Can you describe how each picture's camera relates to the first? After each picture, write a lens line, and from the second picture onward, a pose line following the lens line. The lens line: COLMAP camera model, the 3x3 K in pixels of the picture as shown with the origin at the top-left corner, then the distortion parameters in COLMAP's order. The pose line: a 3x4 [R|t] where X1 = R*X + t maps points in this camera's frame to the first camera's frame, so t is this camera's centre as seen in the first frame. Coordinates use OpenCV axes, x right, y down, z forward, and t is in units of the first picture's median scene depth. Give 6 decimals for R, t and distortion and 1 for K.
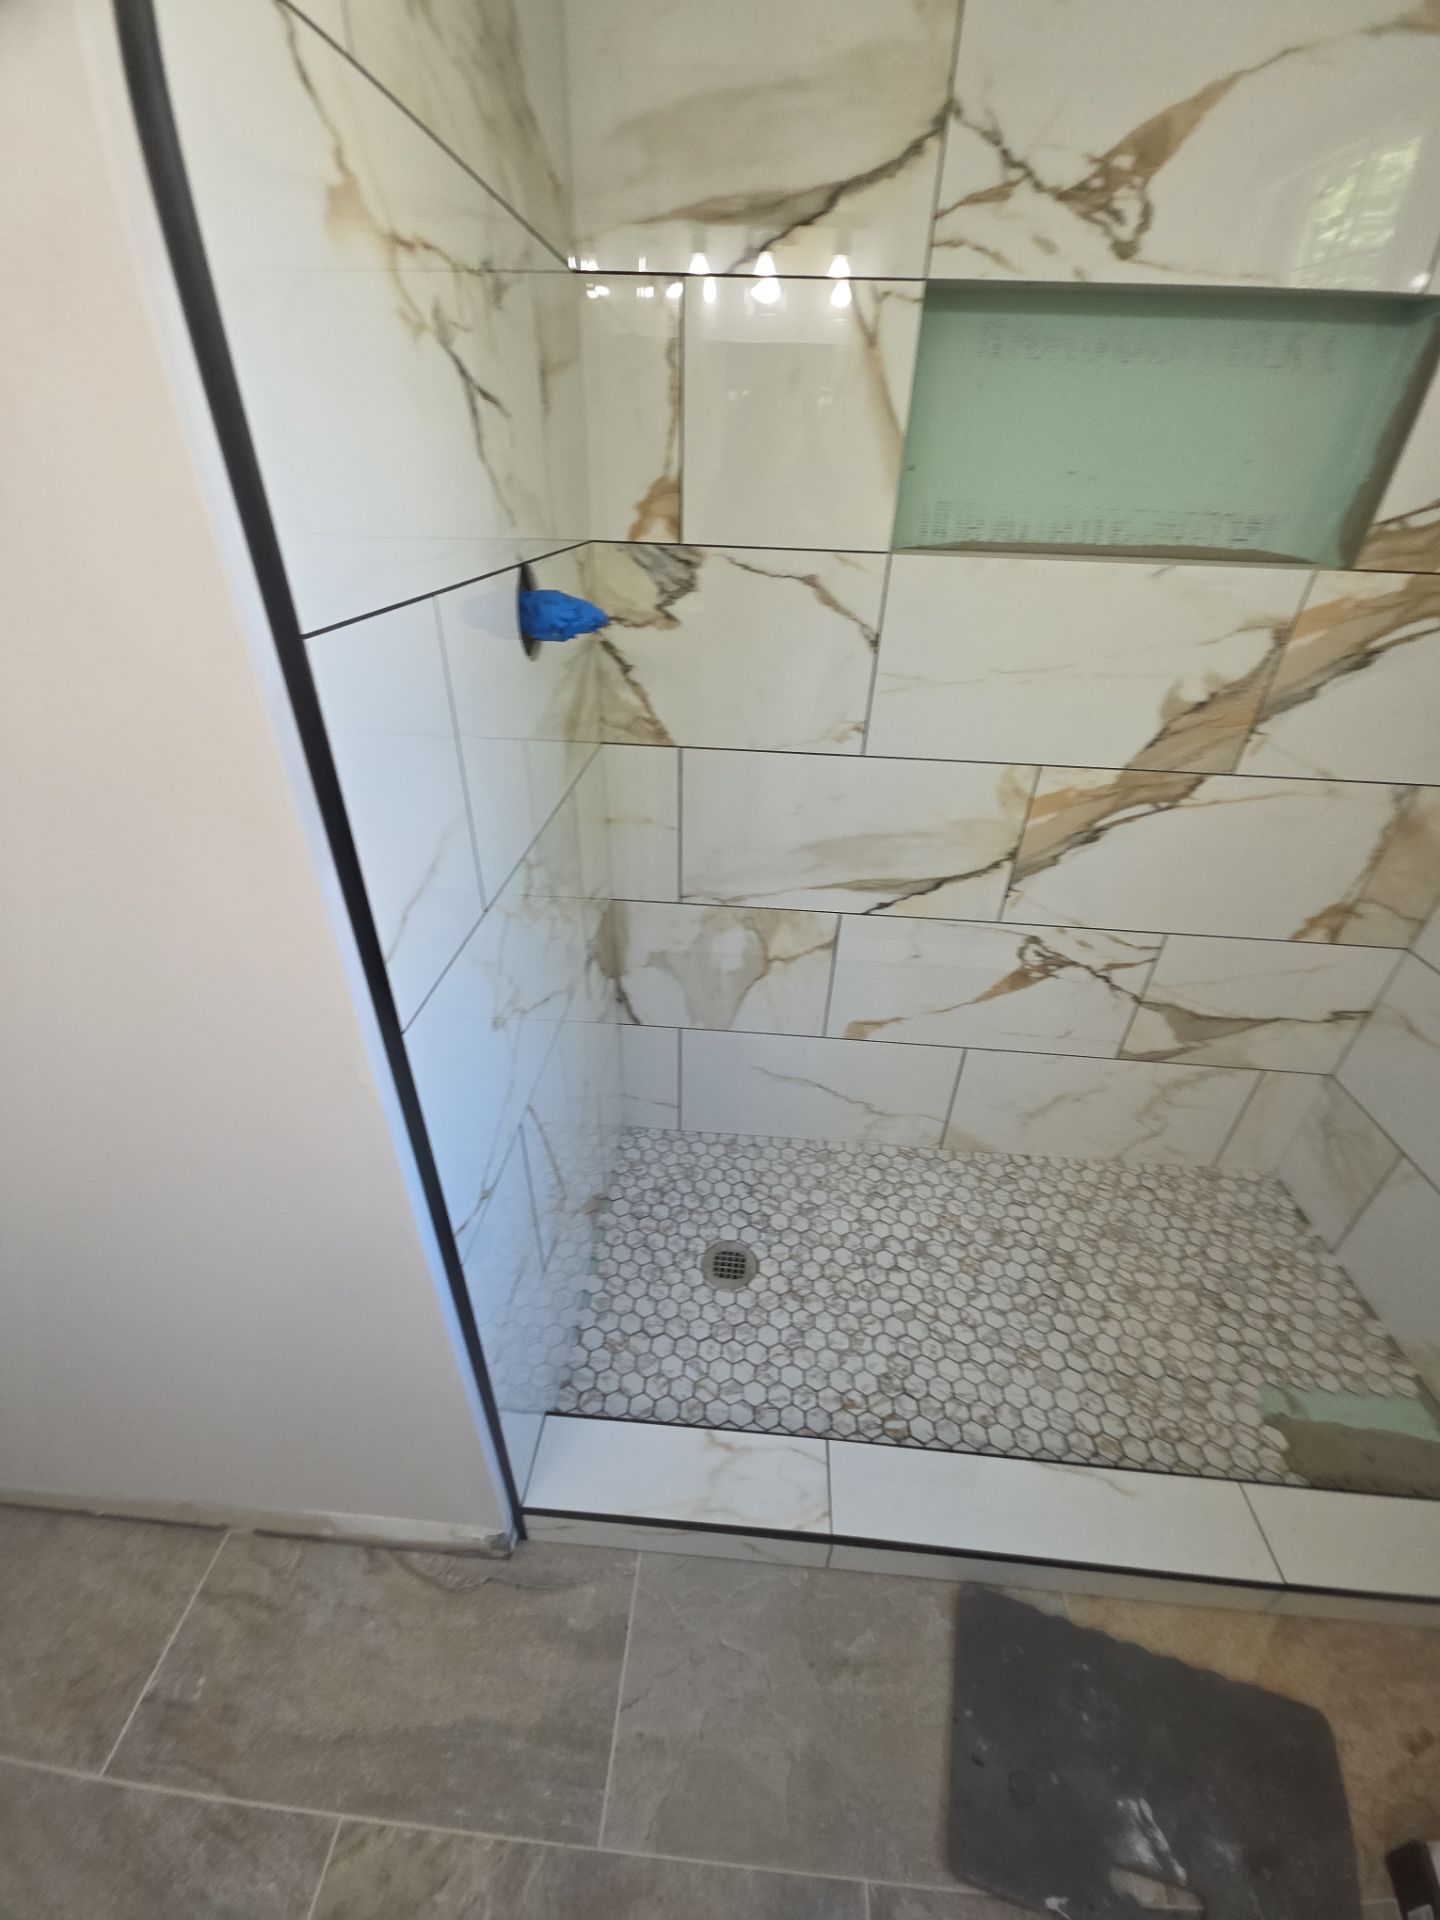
lens RADIAL K [[759.9, 0, 715.3], [0, 759.9, 960.9], [0, 0, 1]] dist [0.014079, -0.008071]
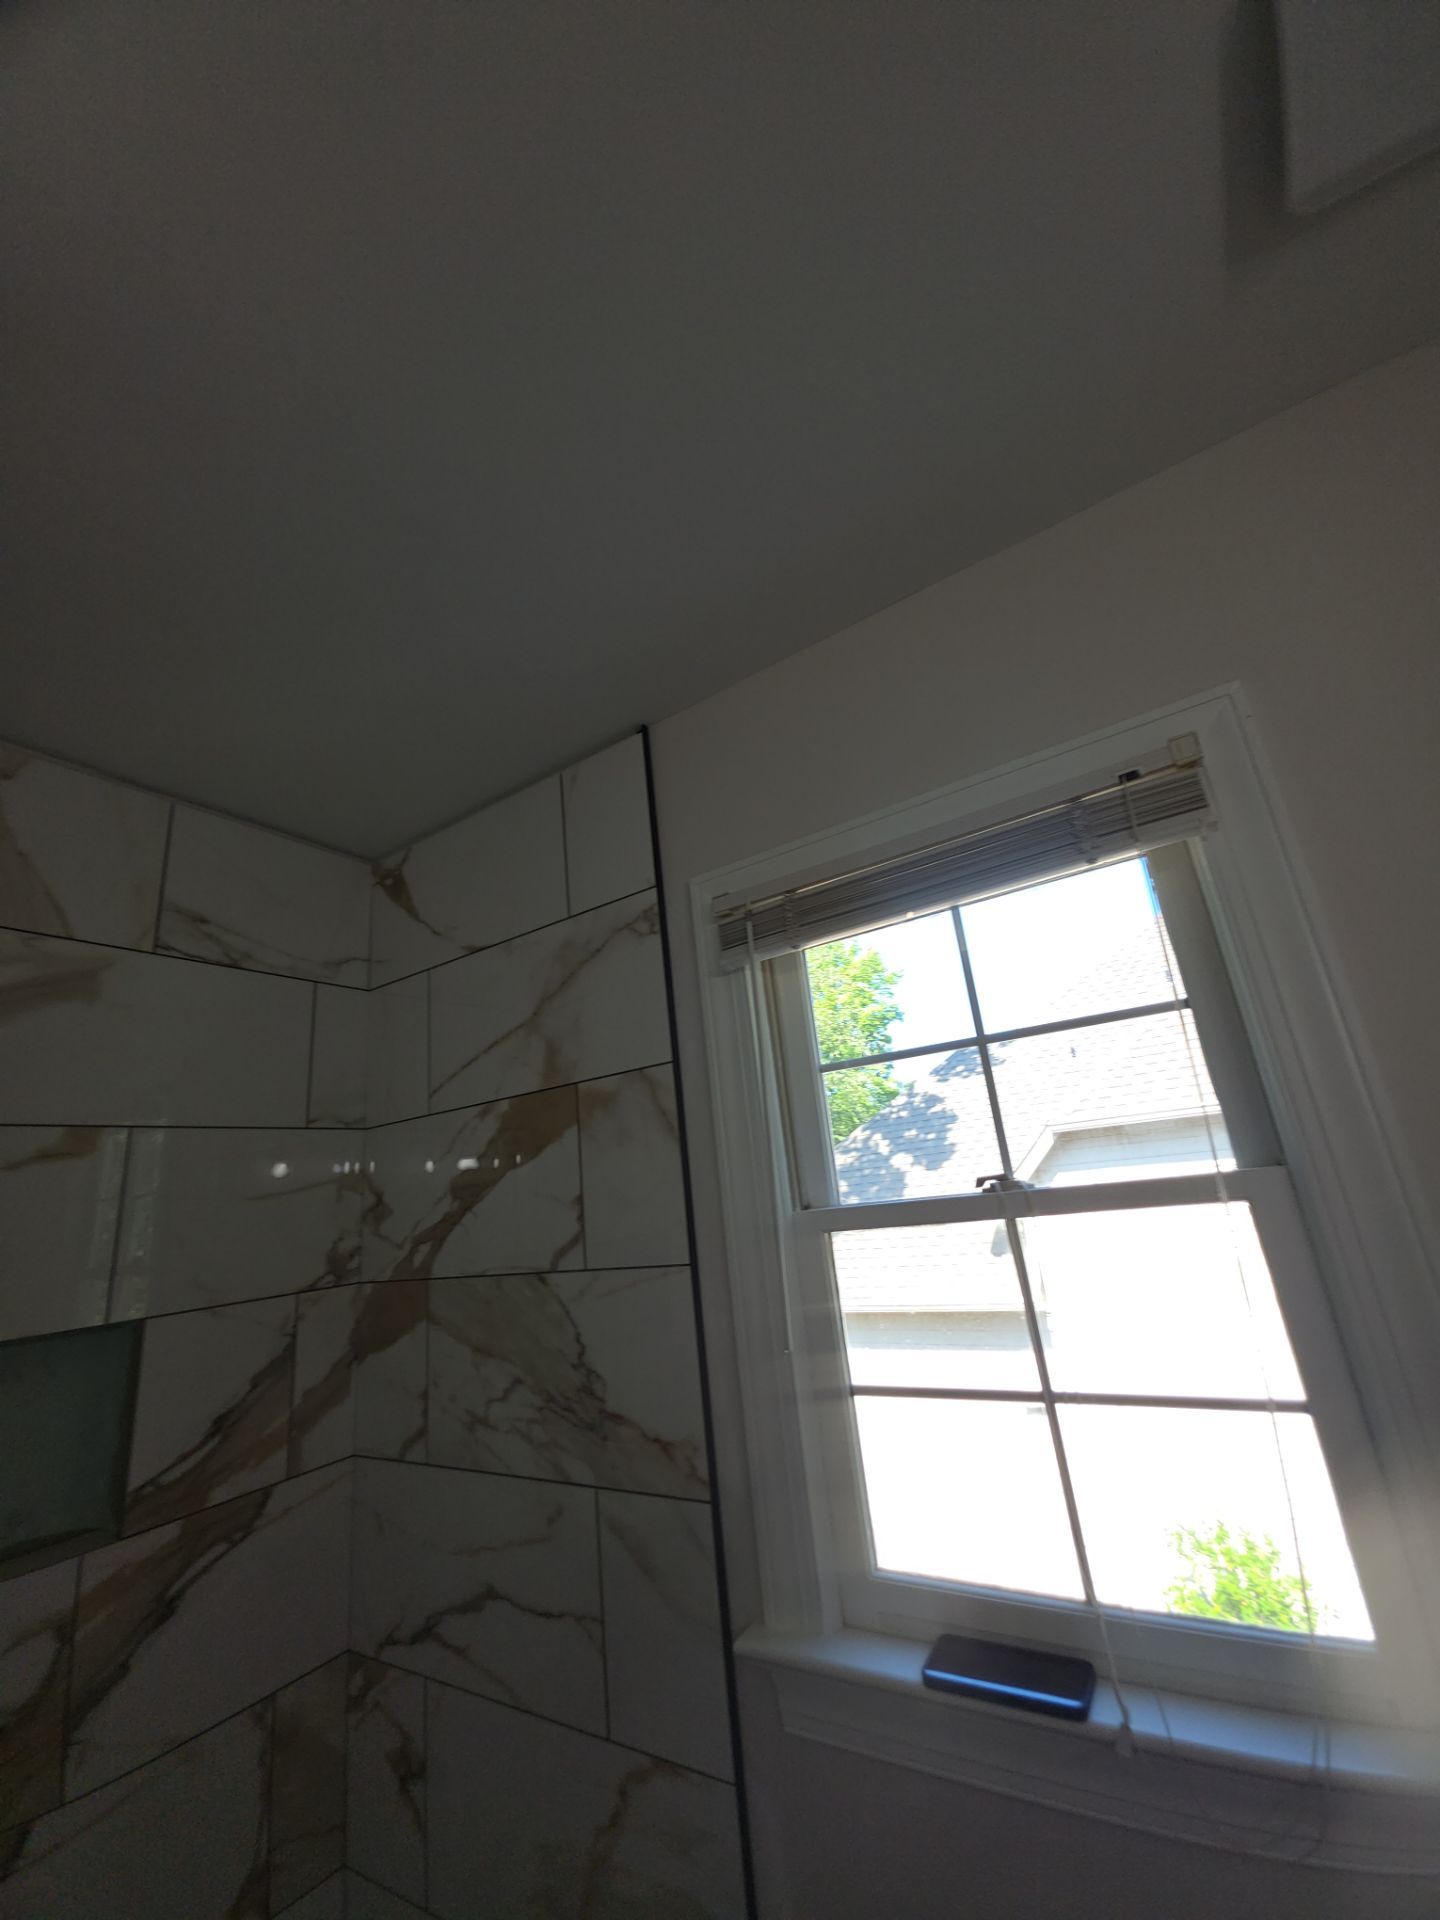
lens RADIAL K [[759.9, 0, 716.5], [0, 759.9, 962.8], [0, 0, 1]] dist [0.014079, -0.008071]
pose [[0.472180, 0.182167, 0.862474, 0.147632], [0.567048, 0.686338, -0.455408, -0.099161], [-0.674909, 0.704099, 0.220778, -0.285318]]
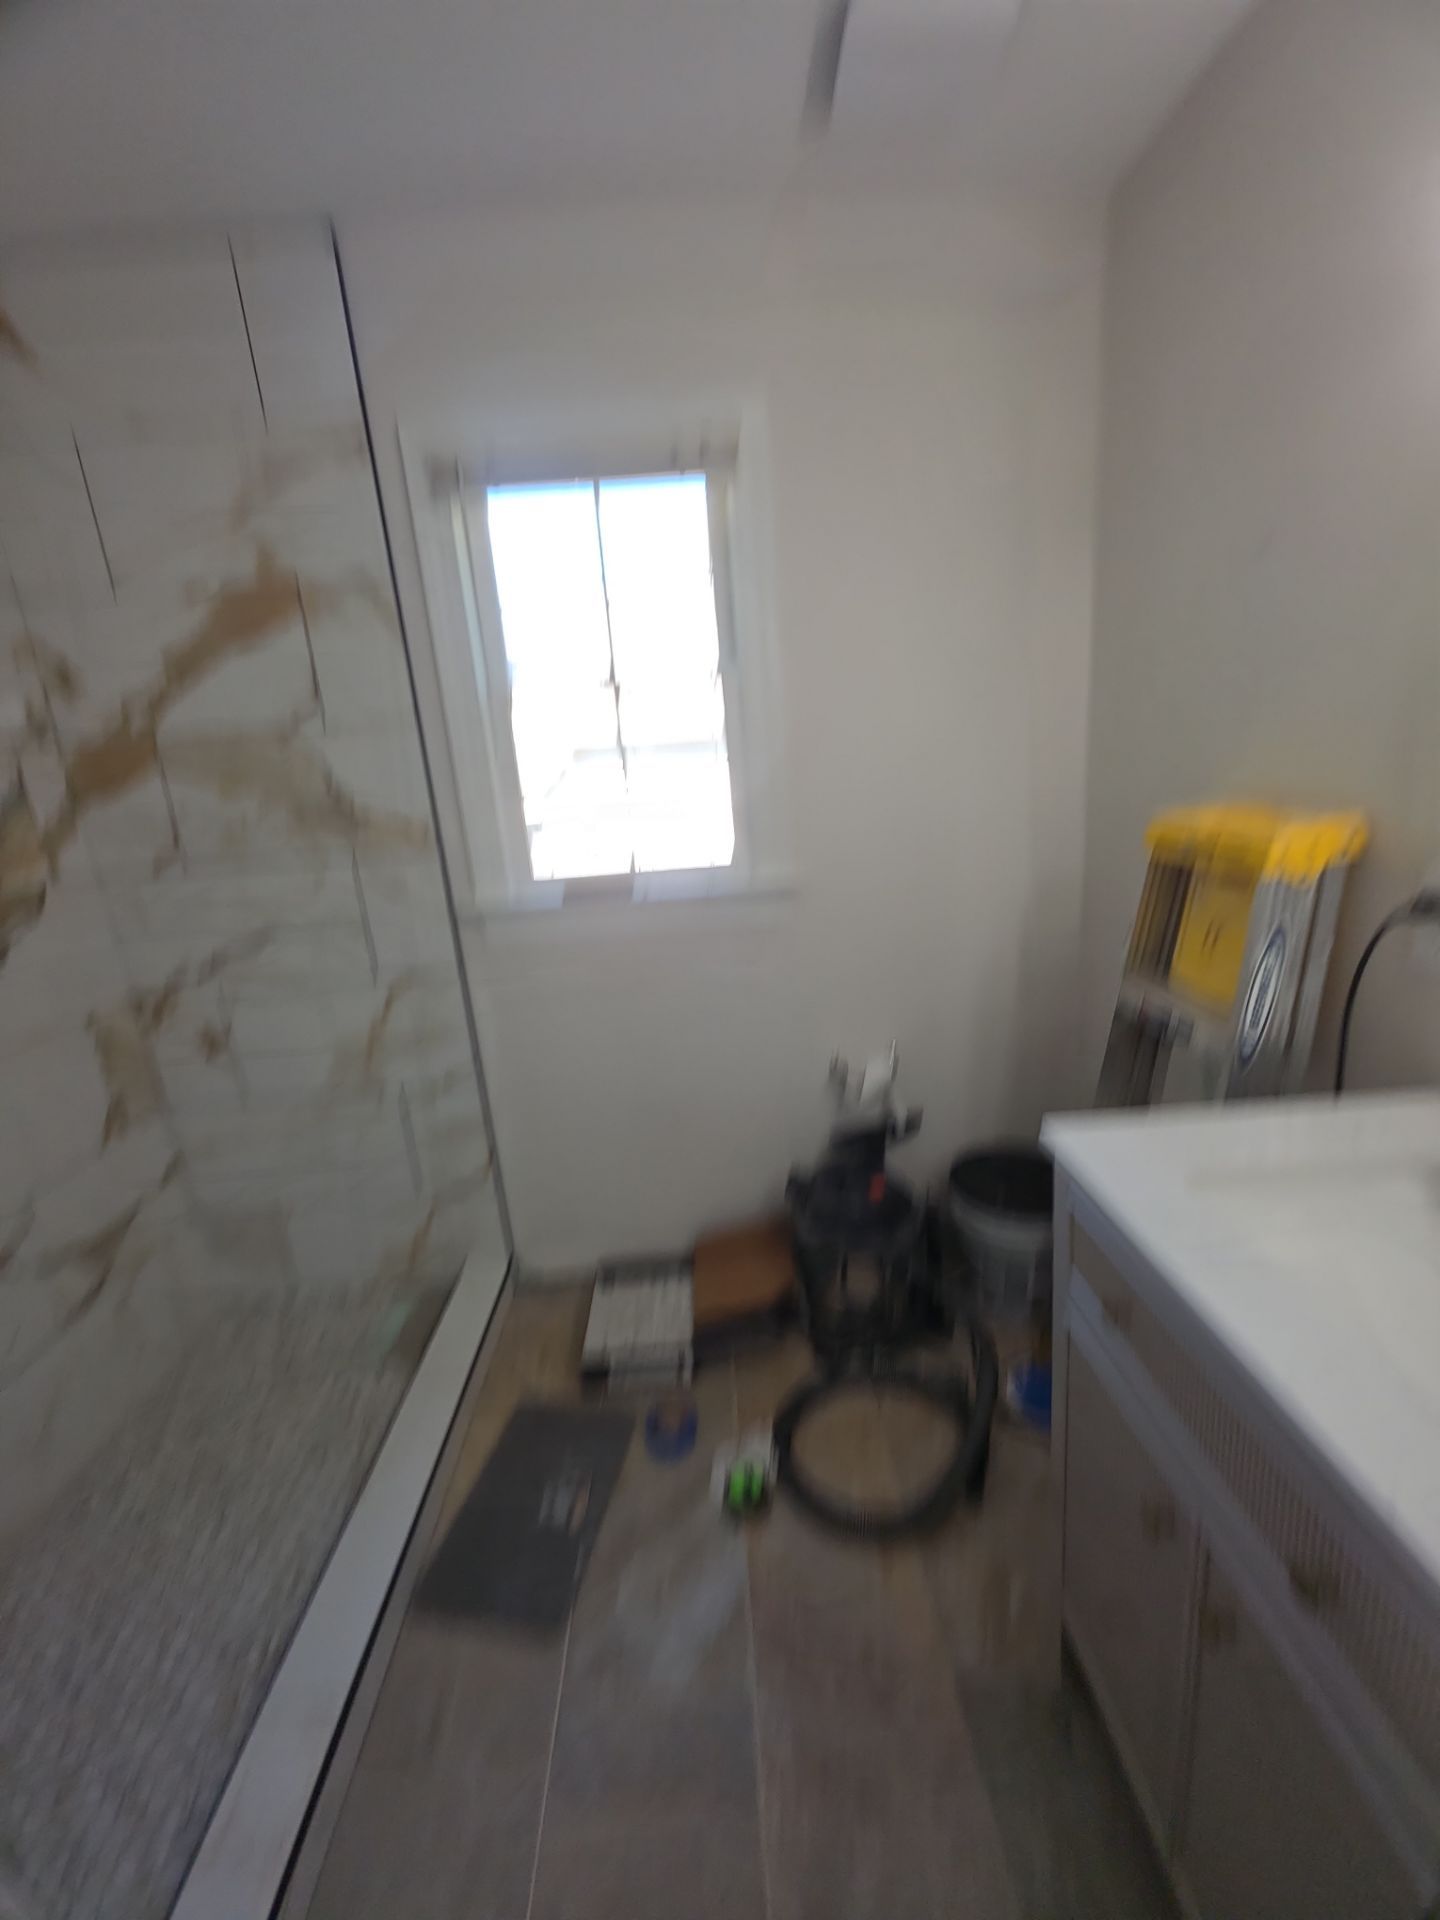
lens RADIAL K [[759.9, 0, 721.9], [0, 759.9, 951.5], [0, 0, 1]] dist [0.014079, -0.008071]
pose [[-0.117791, -0.261278, 0.958050, -0.528732], [0.594741, 0.754039, 0.278763, -0.019041], [-0.795241, 0.602627, 0.066574, -0.097695]]
